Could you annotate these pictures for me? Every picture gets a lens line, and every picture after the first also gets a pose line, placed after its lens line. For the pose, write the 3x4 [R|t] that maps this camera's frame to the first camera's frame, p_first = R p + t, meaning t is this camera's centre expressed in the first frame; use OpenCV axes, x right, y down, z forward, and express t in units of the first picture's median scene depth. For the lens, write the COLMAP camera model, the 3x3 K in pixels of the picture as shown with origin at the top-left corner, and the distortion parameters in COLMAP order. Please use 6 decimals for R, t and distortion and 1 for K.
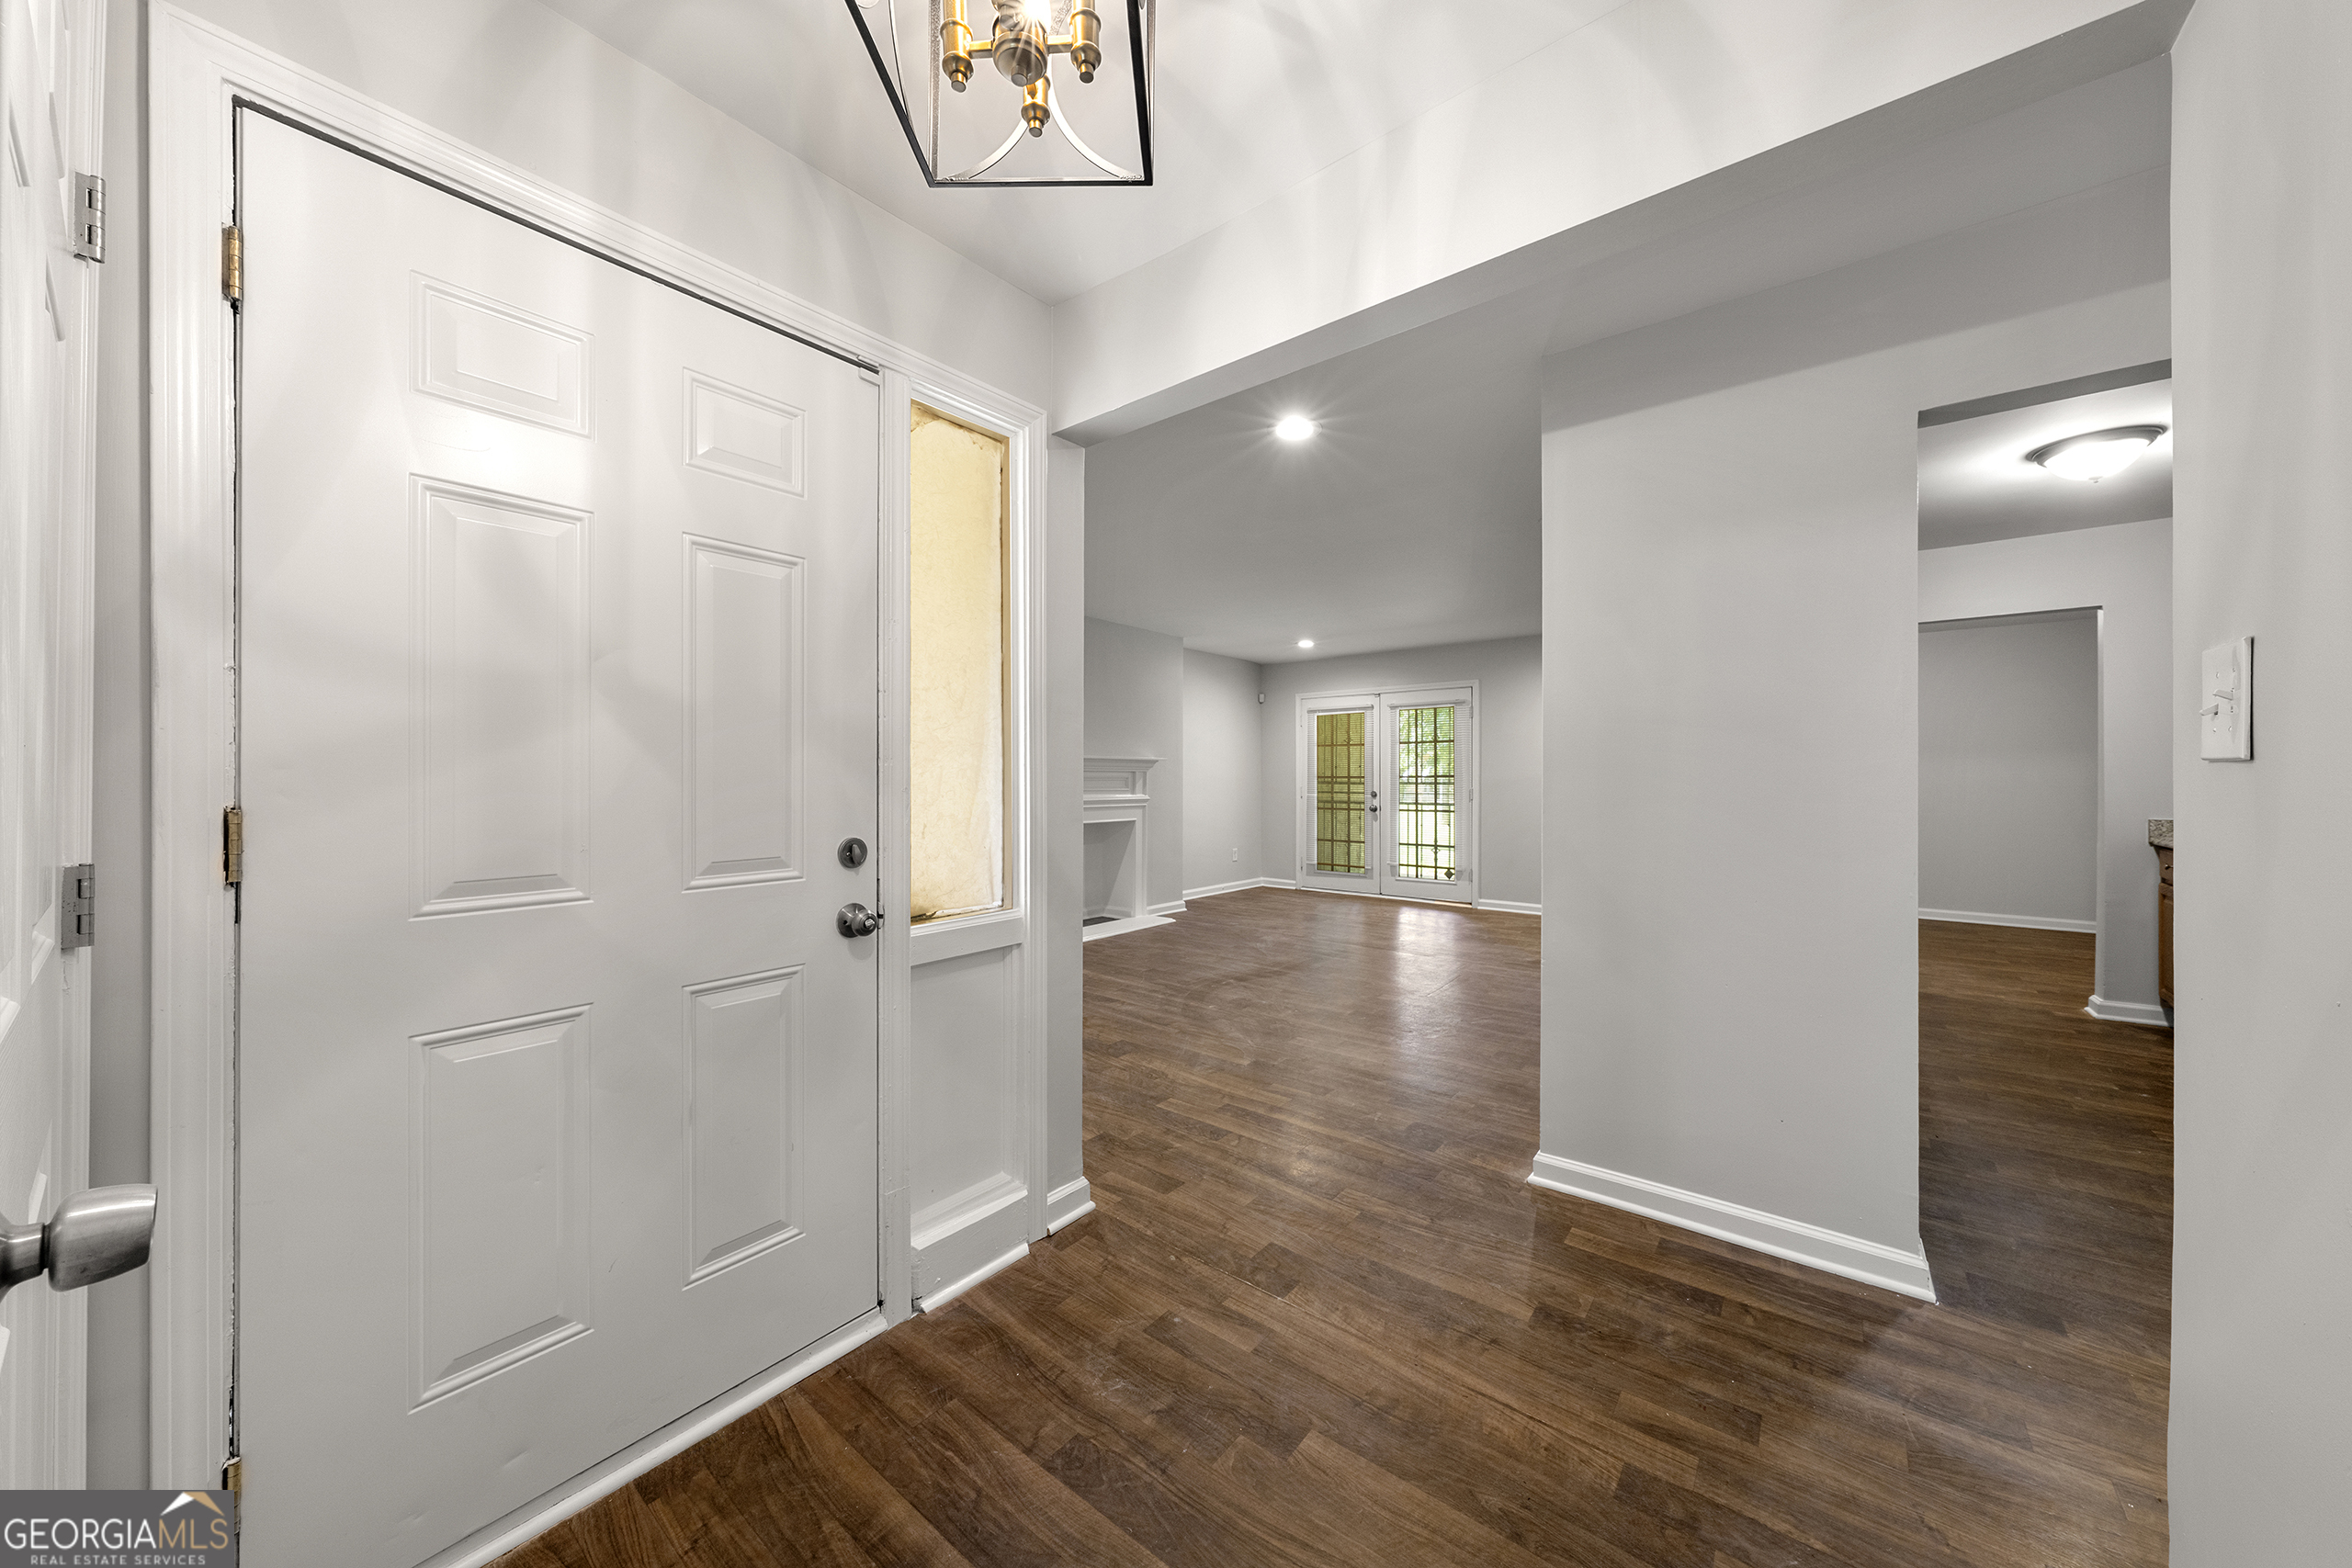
lens RADIAL K [[800.6, 0, 1187.9], [0, 800.6, 777.1], [0, 0, 1]] dist [0.000309, -0.000129]
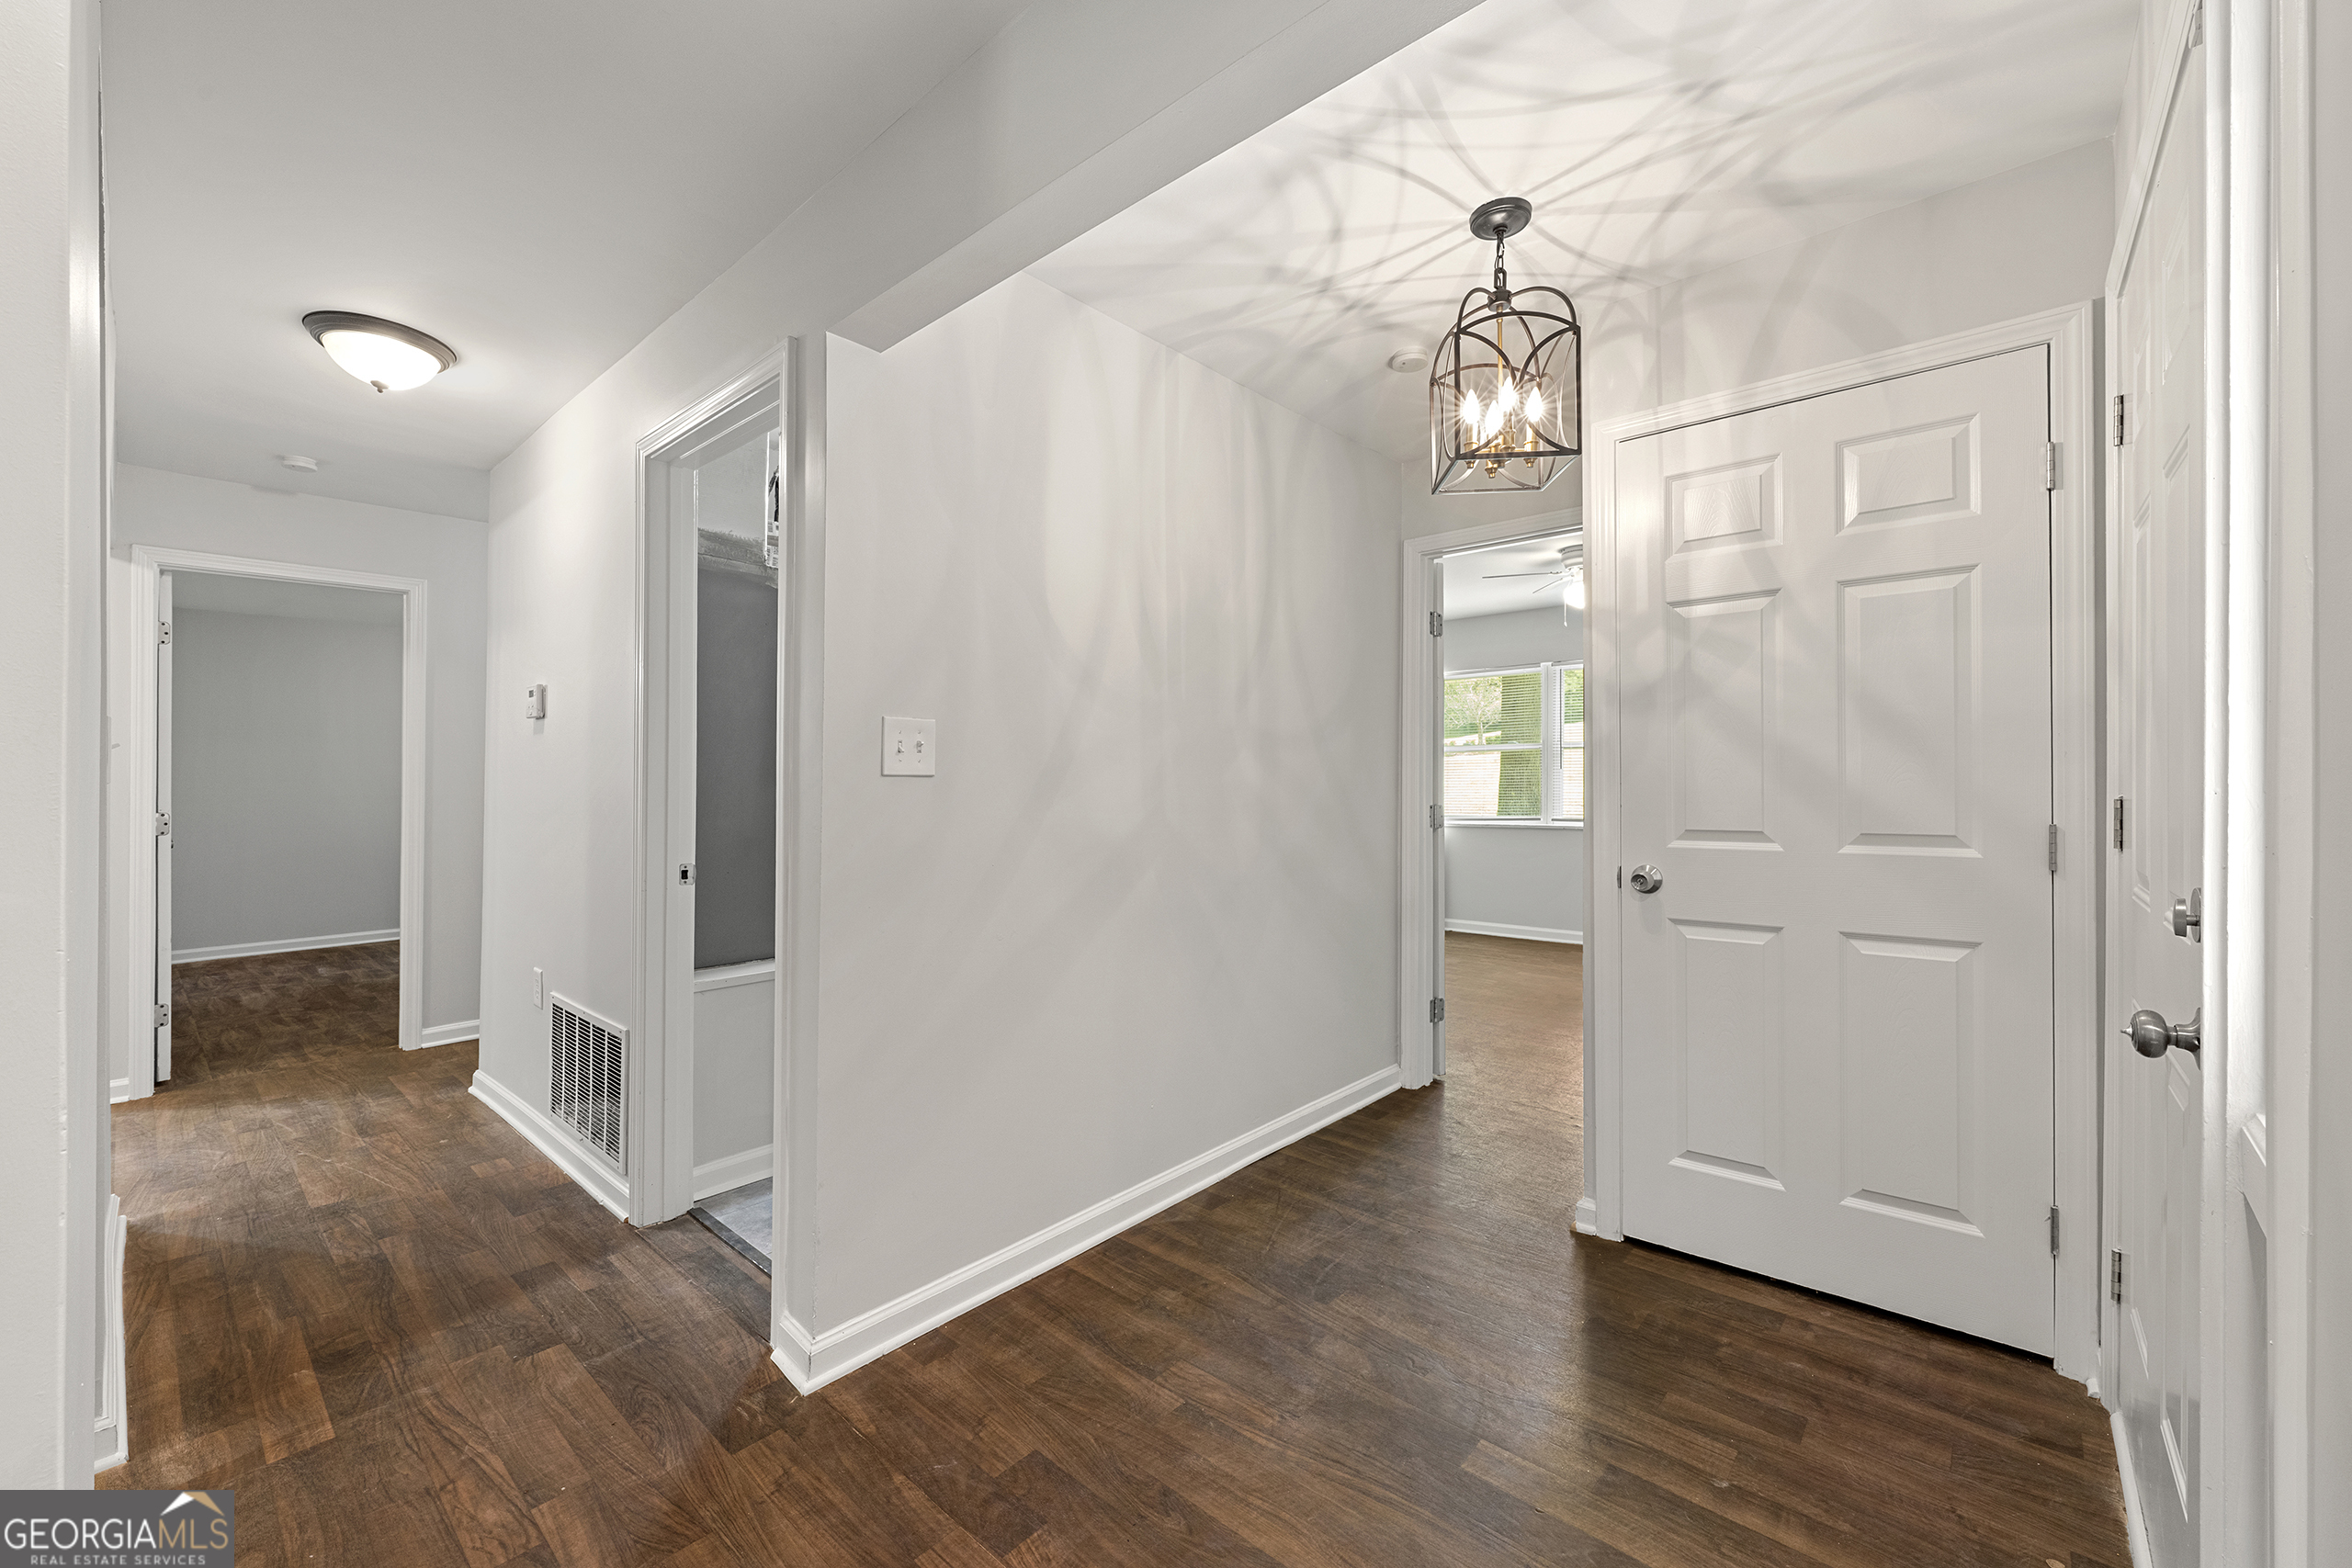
lens RADIAL K [[935.2, 0, 1184.5], [0, 935.2, 773.3], [0, 0, 1]] dist [-0.000278, 0.000127]
pose [[-0.998772, 0.006731, 0.049079, 0.100812], [0.006319, 0.999944, -0.008540, -0.000340], [-0.049134, -0.008220, -0.998758, 0.712022]]
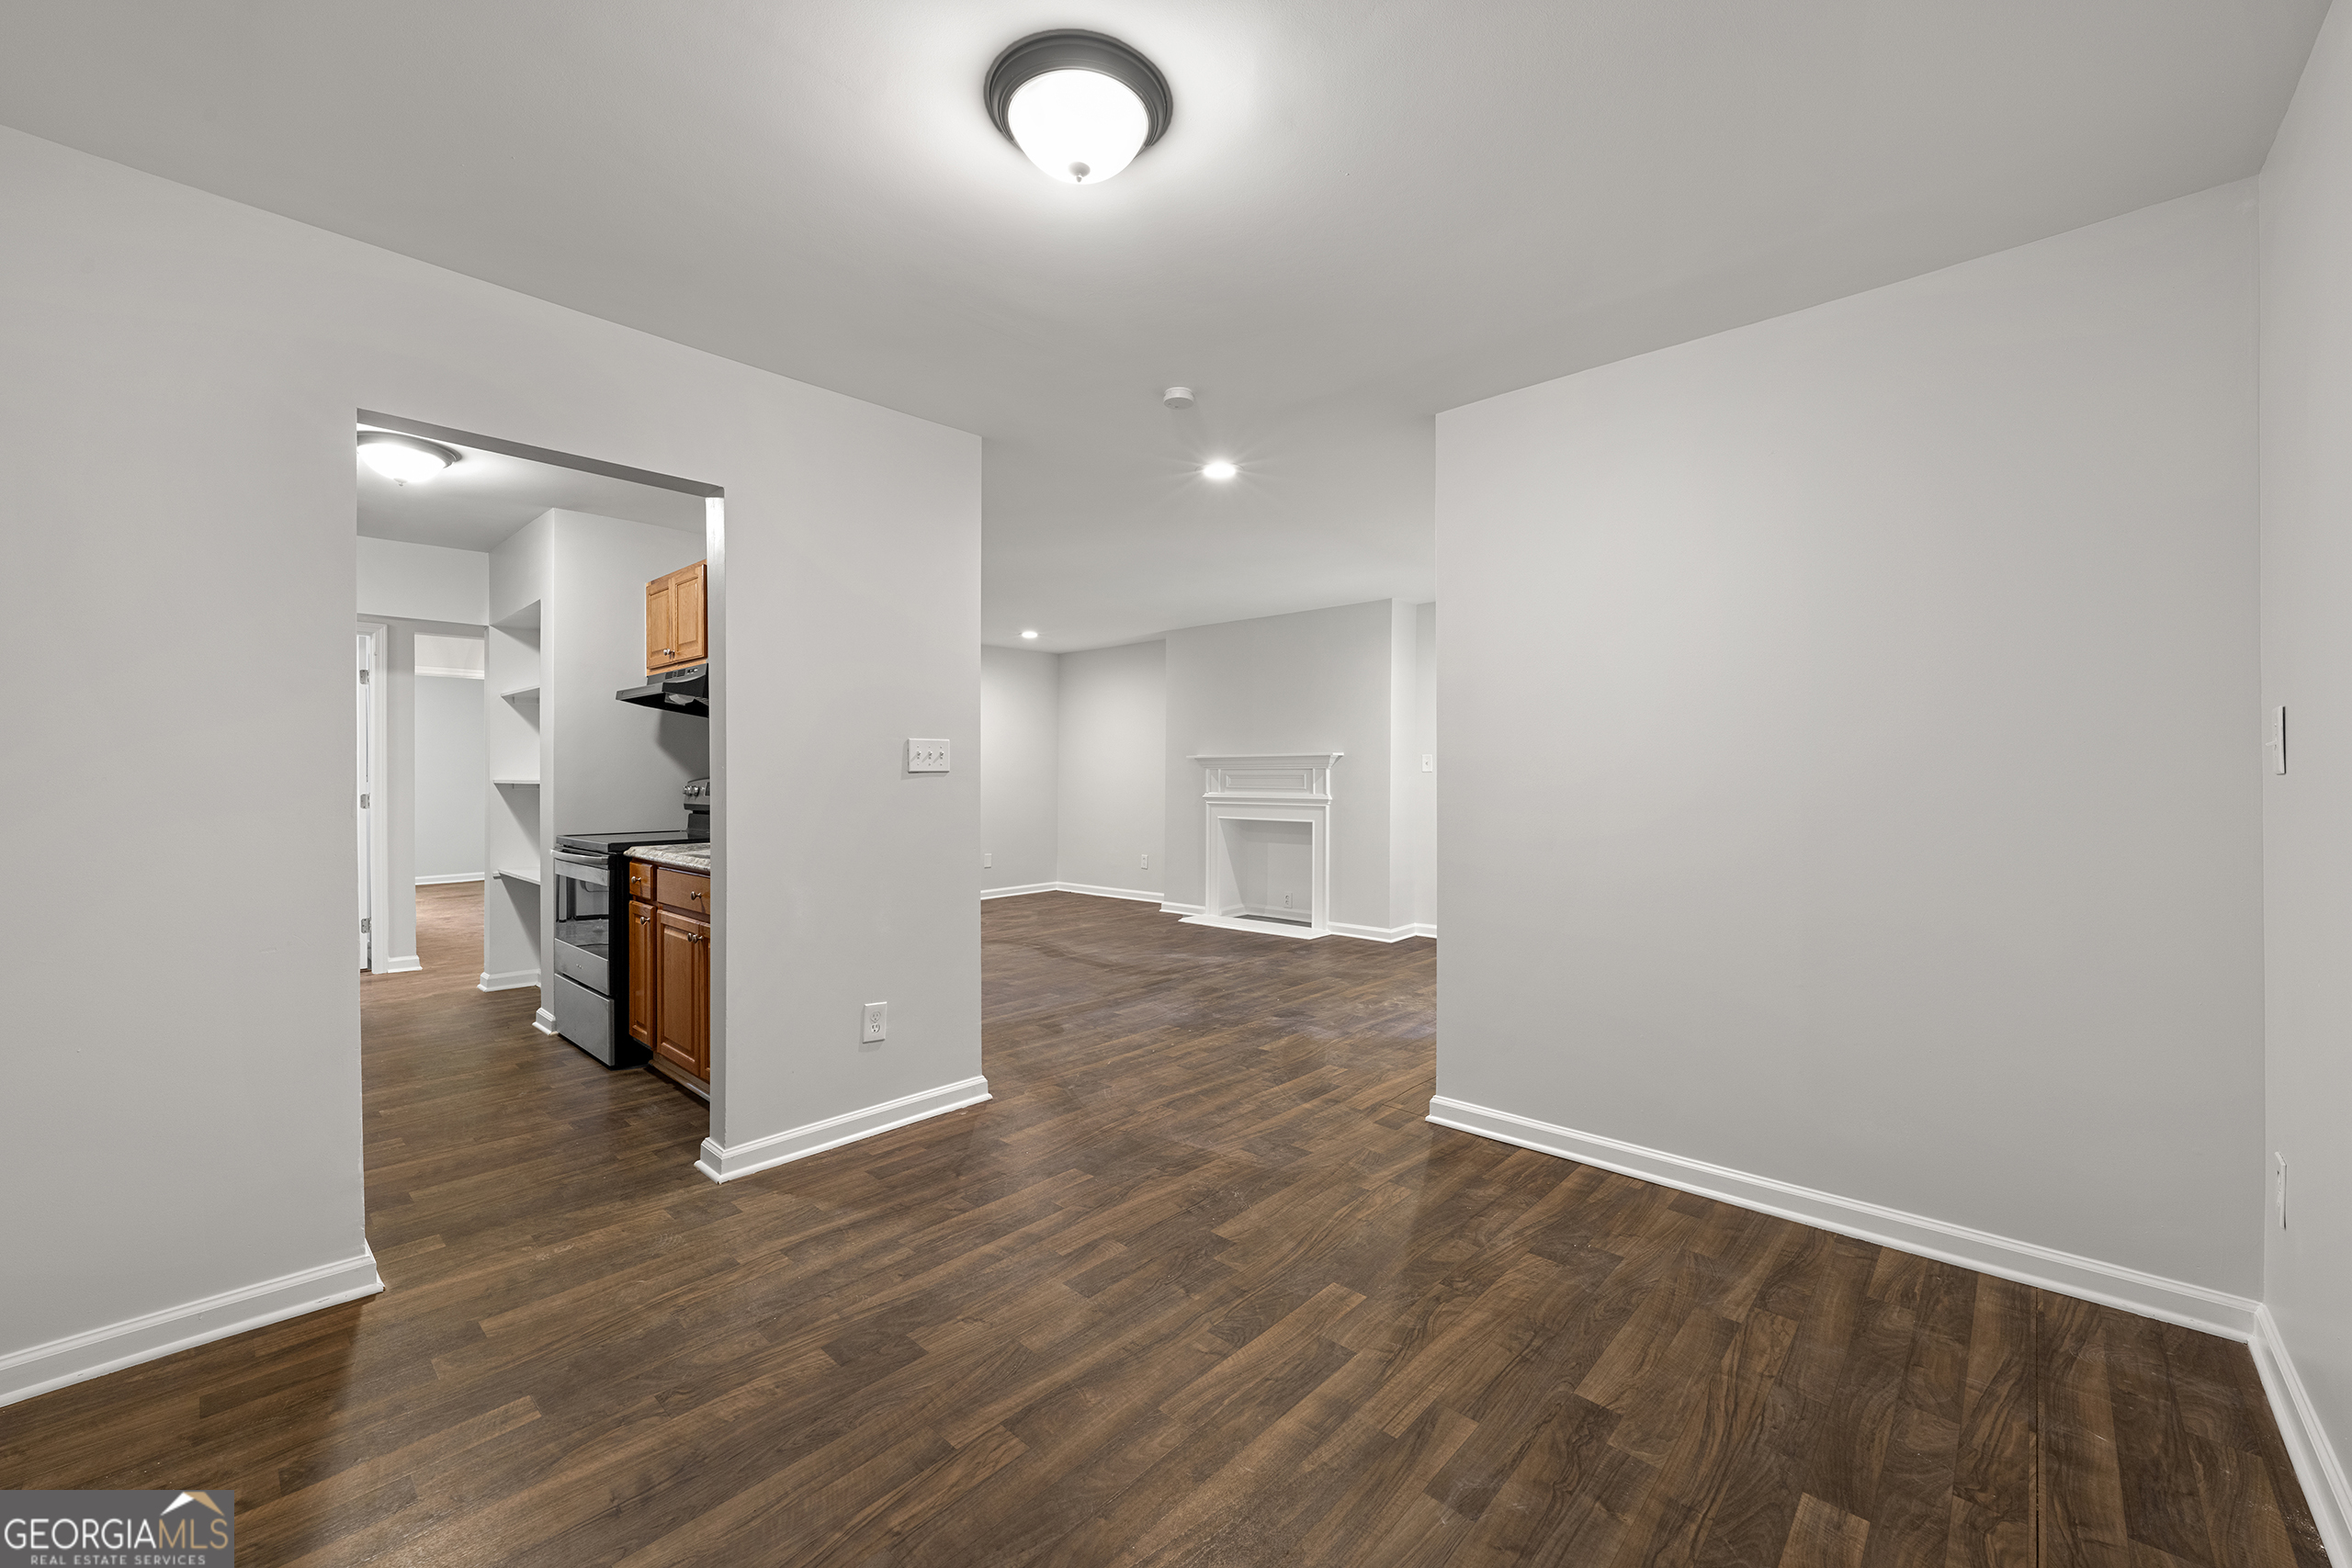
lens RADIAL K [[923.7, 0, 1174.2], [0, 923.7, 775.5], [0, 0, 1]] dist [0.000651, 0.000103]
pose [[-0.077488, 0.000939, -0.996993, 1.675038], [0.003166, 0.999995, 0.000695, -0.000679], [0.996988, -0.003103, -0.077490, 1.552430]]
